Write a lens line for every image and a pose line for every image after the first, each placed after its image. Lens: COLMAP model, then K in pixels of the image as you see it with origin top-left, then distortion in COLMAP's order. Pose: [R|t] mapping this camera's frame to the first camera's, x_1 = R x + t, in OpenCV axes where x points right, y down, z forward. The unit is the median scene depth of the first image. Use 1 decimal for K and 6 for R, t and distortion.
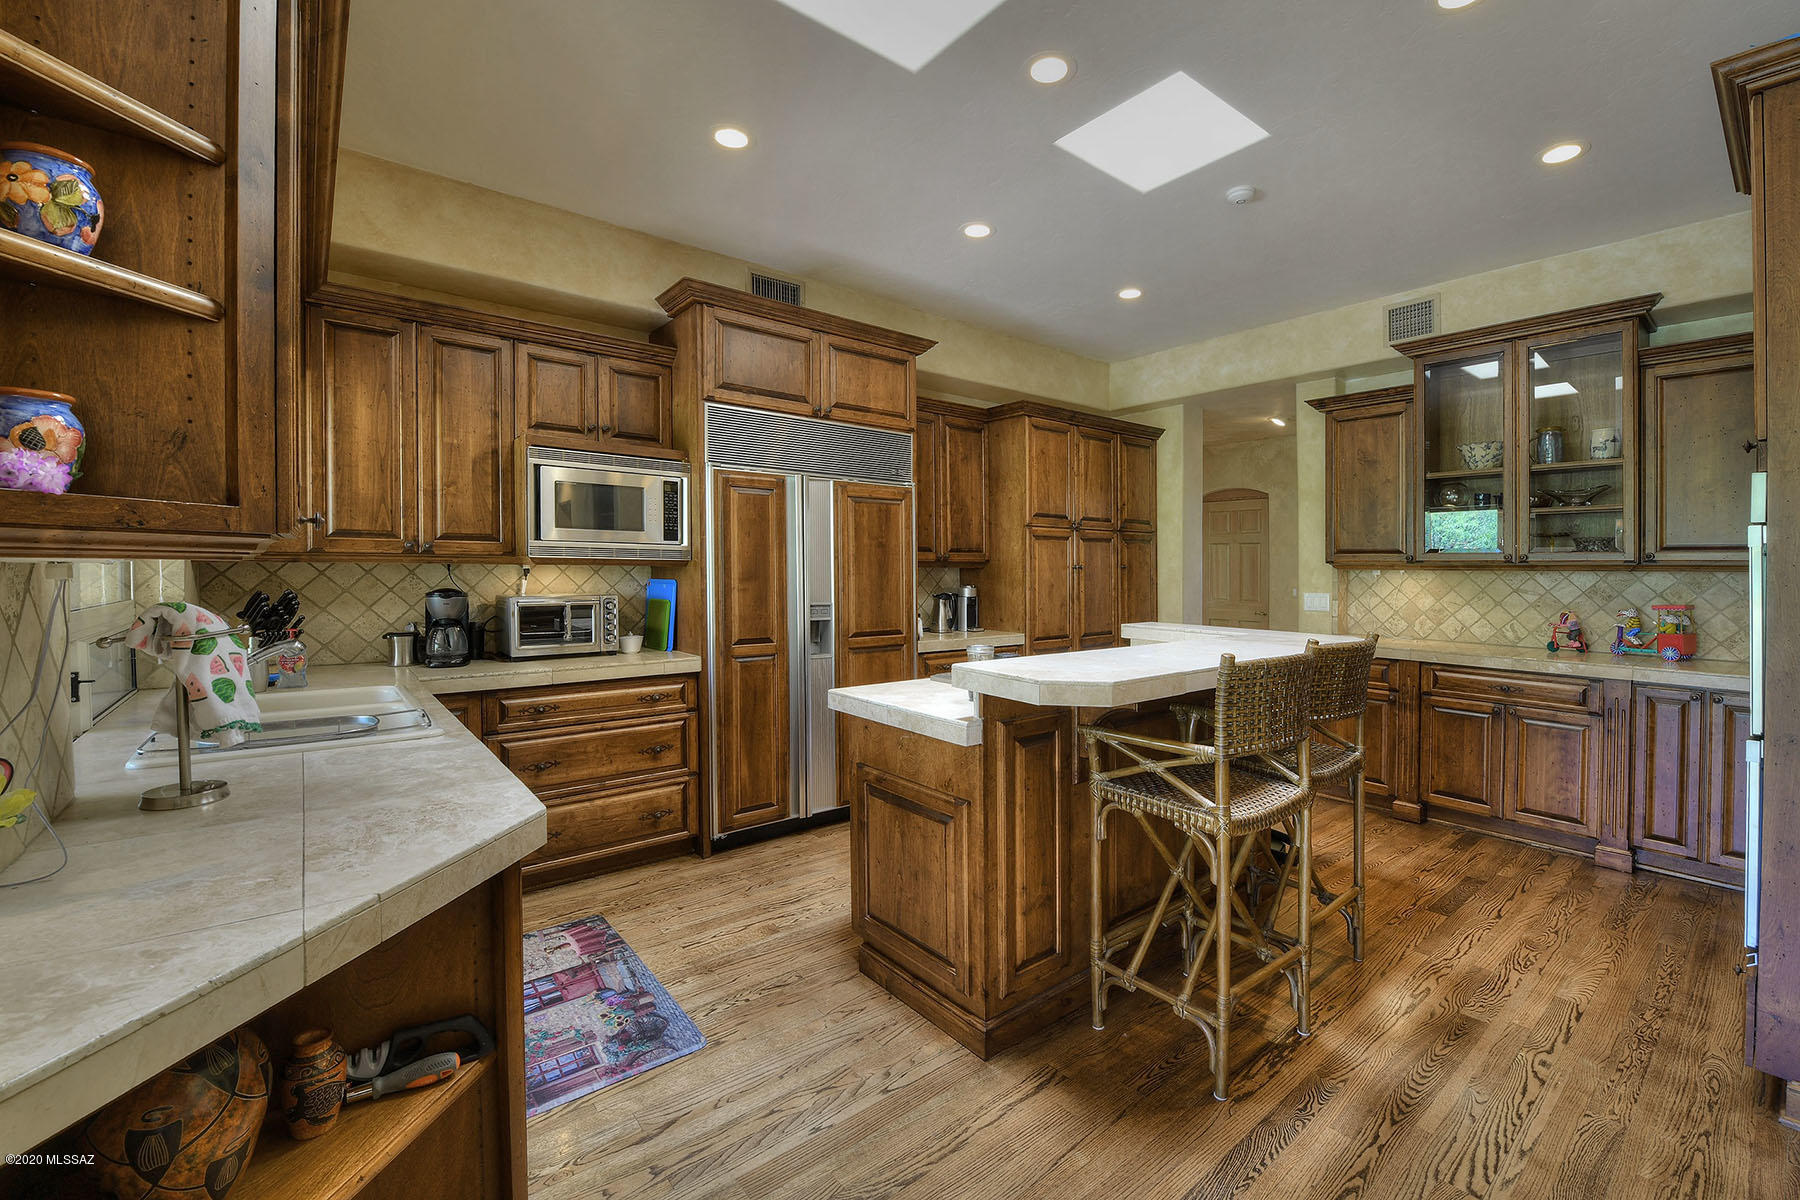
lens RADIAL K [[751.7, 0, 898.6], [0, 751.7, 573.6], [0, 0, 1]] dist [-0.018451, -0.000217]
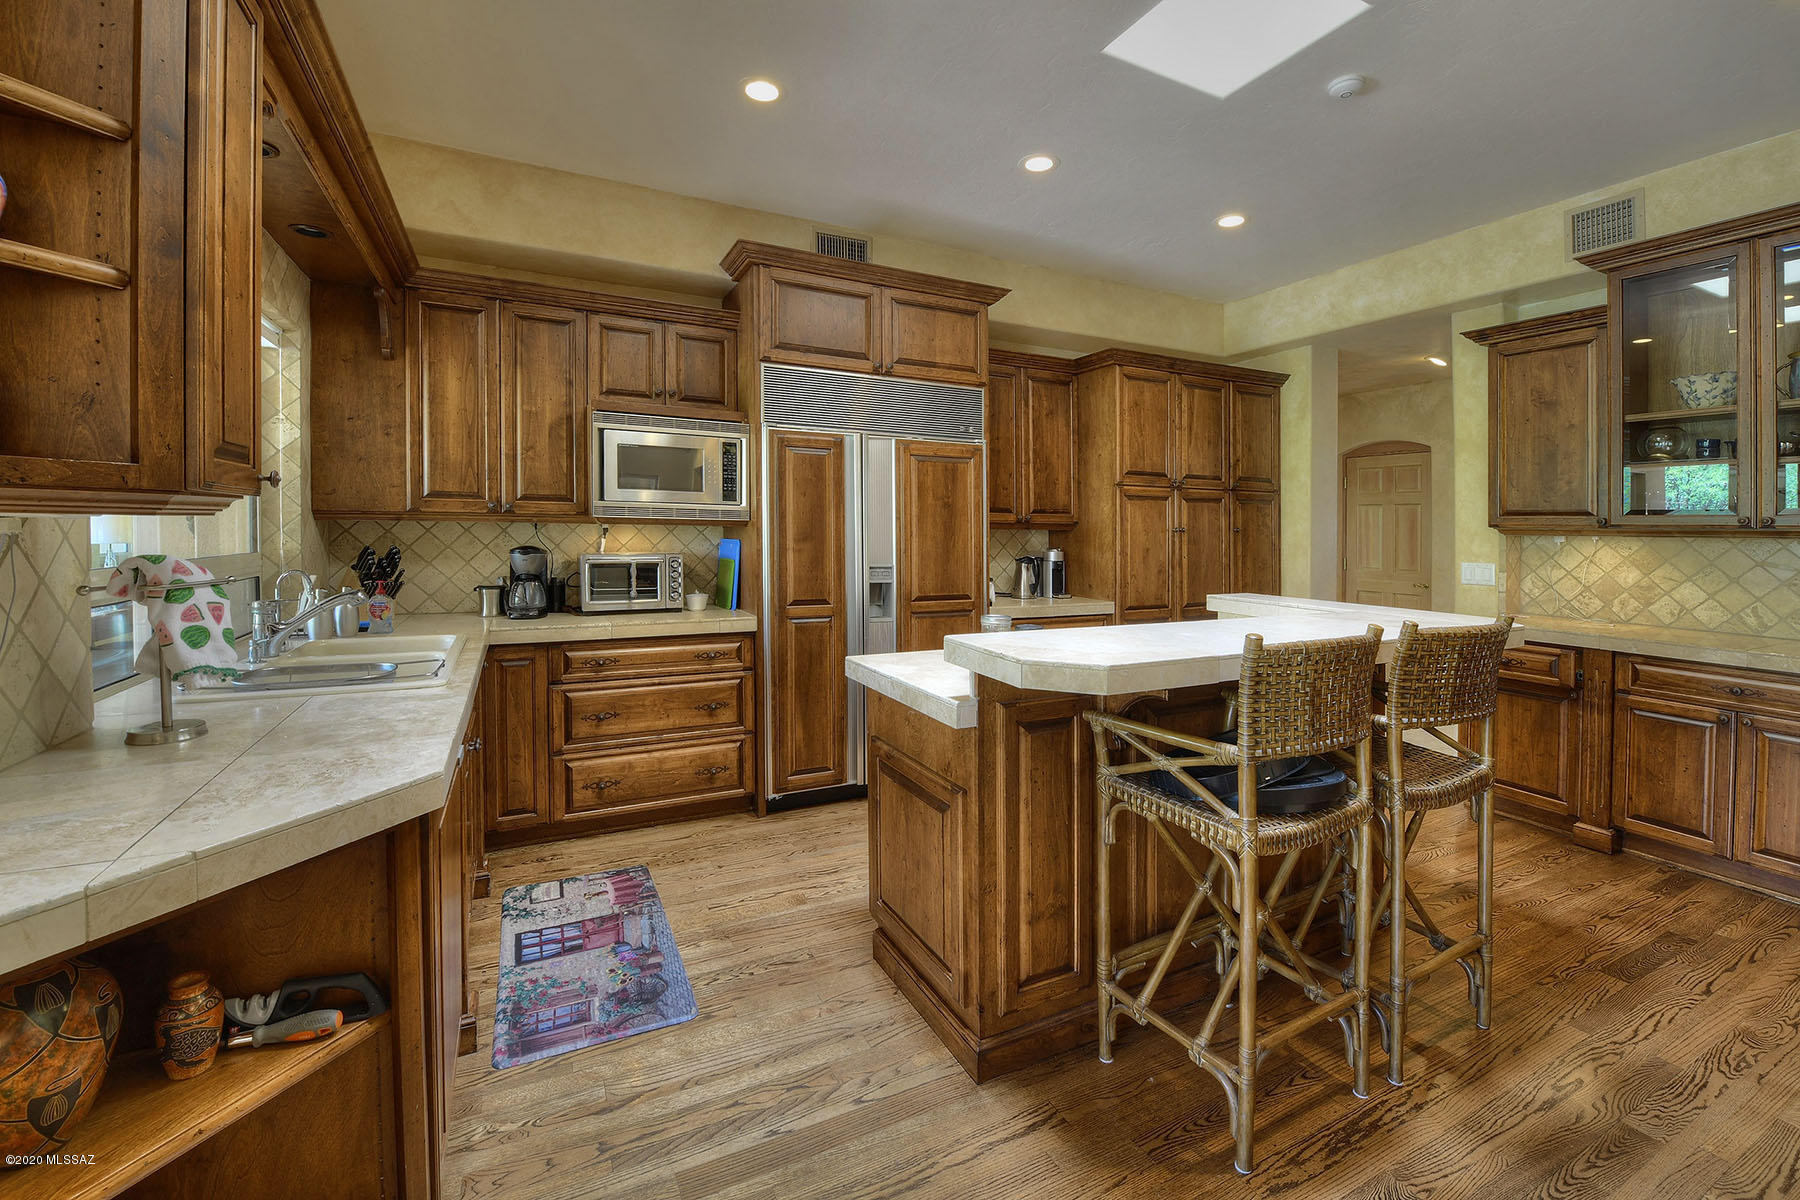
lens RADIAL K [[732.5, 0, 893.2], [0, 732.5, 534.1], [0, 0, 1]] dist [-0.017099, -0.000326]
pose [[0.974974, 0.007692, -0.222186, 0.140409], [-0.008208, 0.999965, -0.001396, 0.000358], [0.222167, 0.003185, 0.975003, 0.091784]]
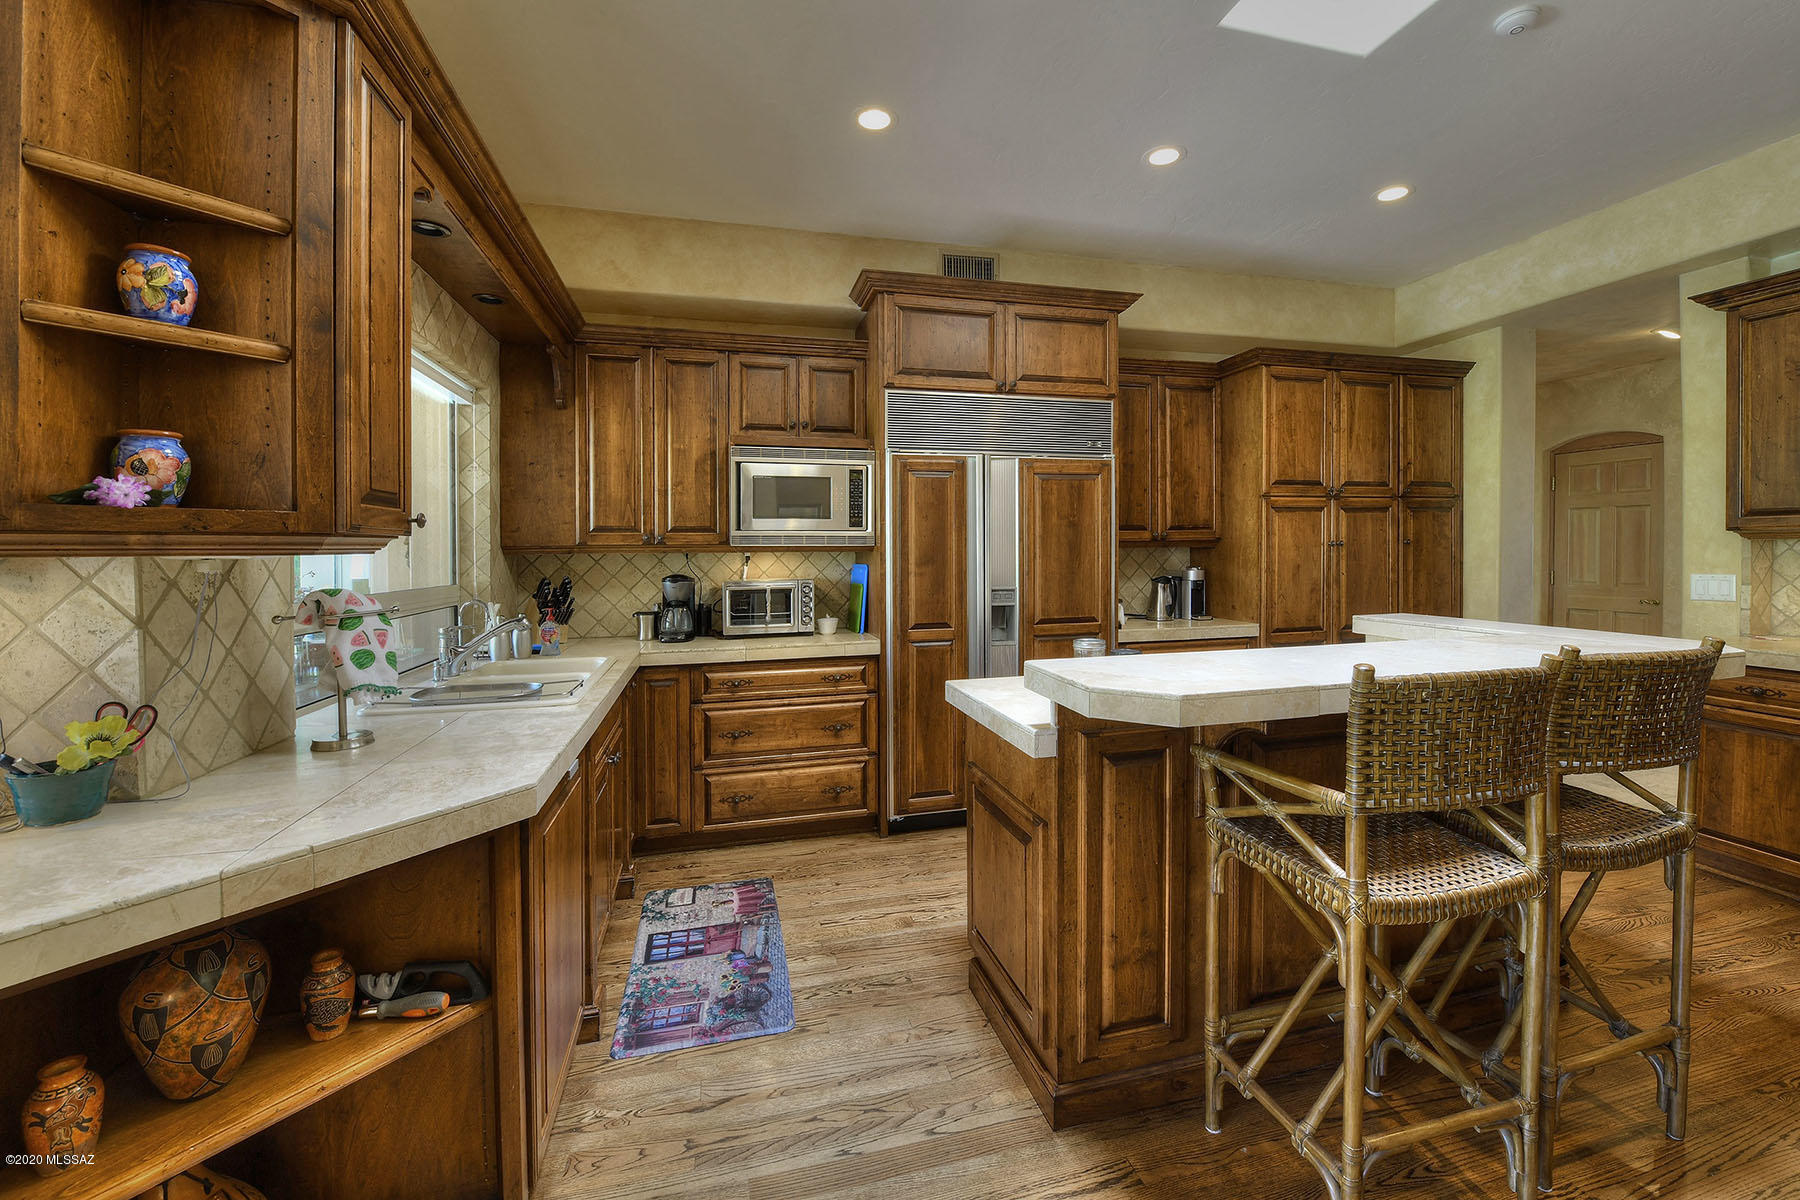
lens RADIAL K [[726.5, 0, 942.3], [0, 726.5, 564.6], [0, 0, 1]] dist [-0.018616, -0.000577]
pose [[0.912507, -0.010069, -0.408938, 0.231382], [0.014974, 0.999849, 0.008795, 0.001217], [0.408788, -0.014149, 0.912520, 0.145281]]
